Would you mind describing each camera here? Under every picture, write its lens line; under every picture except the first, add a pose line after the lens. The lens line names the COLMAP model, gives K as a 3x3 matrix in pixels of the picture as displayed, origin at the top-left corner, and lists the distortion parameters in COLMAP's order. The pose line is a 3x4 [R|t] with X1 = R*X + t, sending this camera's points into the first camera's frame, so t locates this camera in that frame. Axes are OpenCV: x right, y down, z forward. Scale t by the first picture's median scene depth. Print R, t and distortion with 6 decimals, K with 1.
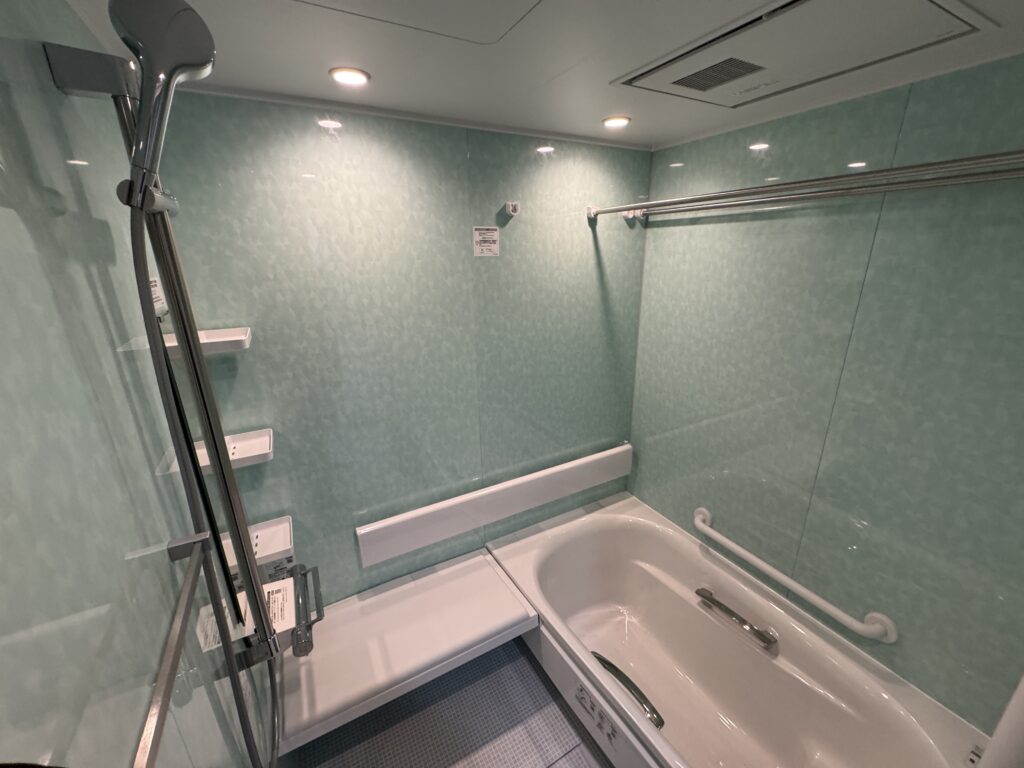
lens RADIAL K [[410.7, 0, 511.4], [0, 410.7, 384.0], [0, 0, 1]] dist [-0.000414, 0.000234]
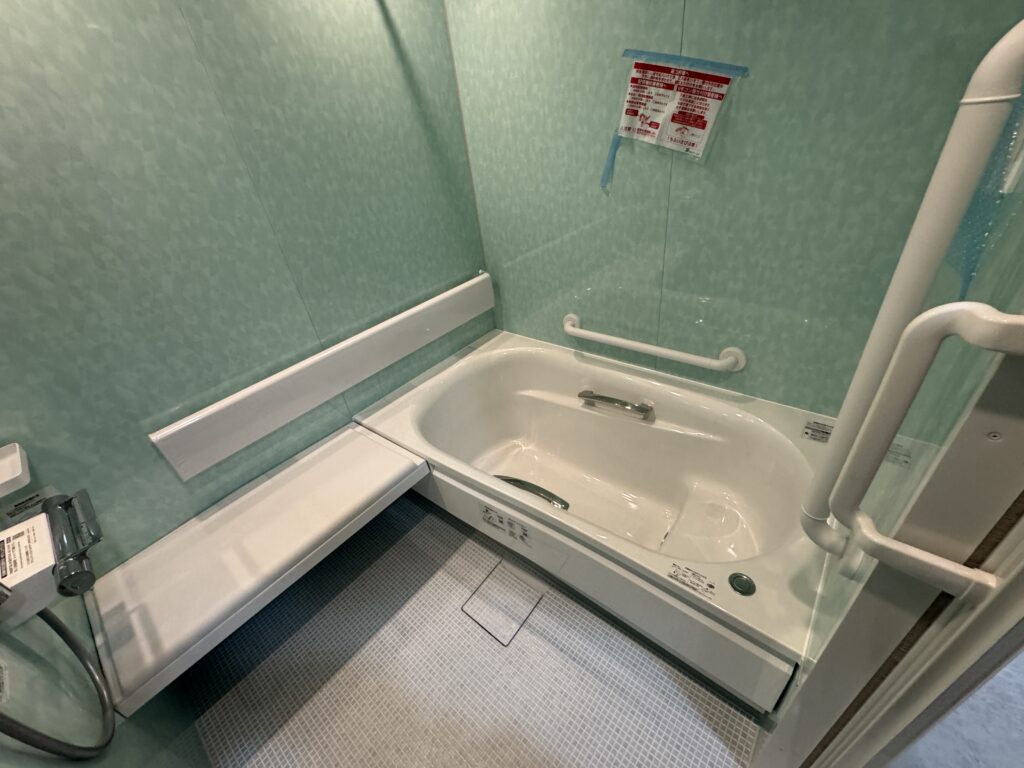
lens RADIAL K [[410.7, 0, 511.7], [0, 410.7, 386.6], [0, 0, 1]] dist [-0.000414, 0.000234]
pose [[0.925906, -0.280230, 0.253315, 0.049328], [0.213259, 0.941270, 0.261786, 0.186021], [-0.311798, -0.188367, 0.931289, 0.118015]]
